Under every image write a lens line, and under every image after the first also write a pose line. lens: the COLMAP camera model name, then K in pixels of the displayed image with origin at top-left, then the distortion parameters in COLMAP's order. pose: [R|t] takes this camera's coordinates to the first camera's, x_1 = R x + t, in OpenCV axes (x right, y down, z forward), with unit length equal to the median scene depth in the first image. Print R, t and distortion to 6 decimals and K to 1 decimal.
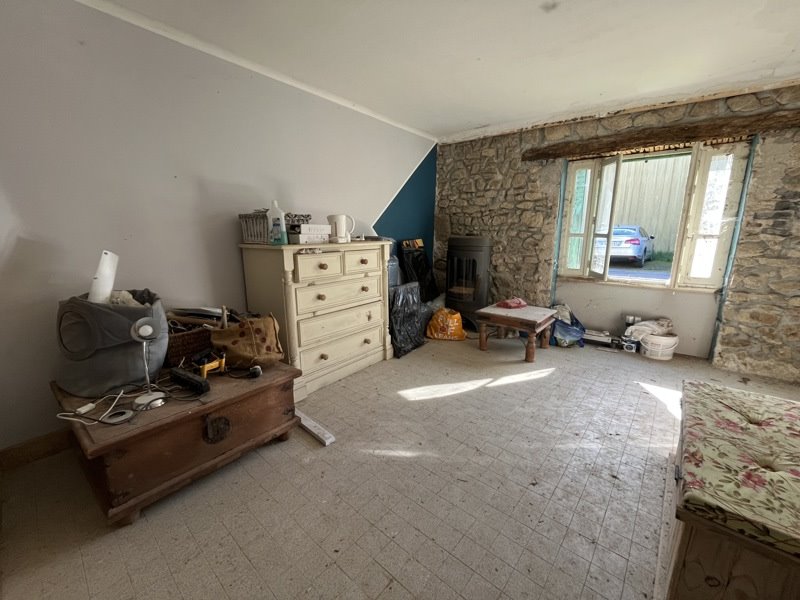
lens RADIAL K [[324.7, 0, 399.9], [0, 324.7, 300.4], [0, 0, 1]] dist [0.001121, -0.000394]
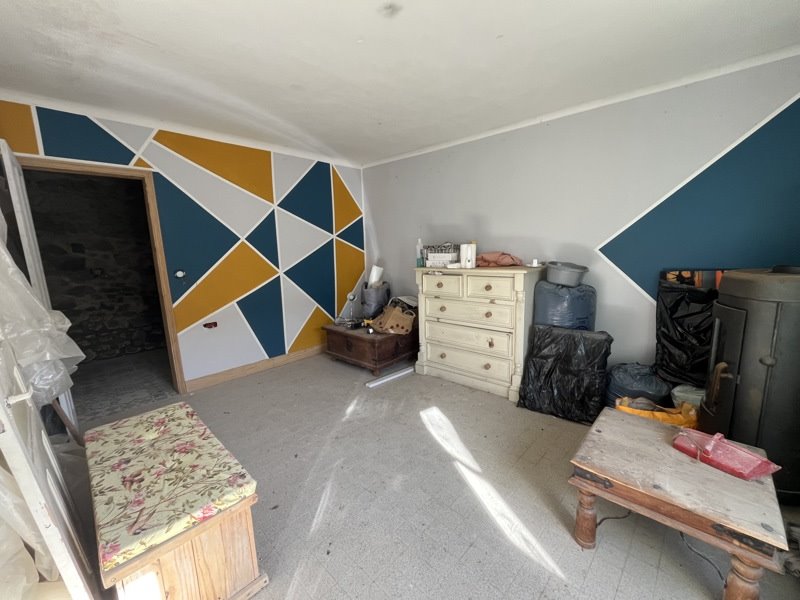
lens RADIAL K [[324.7, 0, 399.9], [0, 324.7, 301.1], [0, 0, 1]] dist [0.001121, -0.000394]
pose [[-0.054271, 0.169154, -0.984094, 1.056119], [-0.176635, 0.968378, 0.176193, -0.242434], [0.982779, 0.183387, -0.022677, 0.879044]]
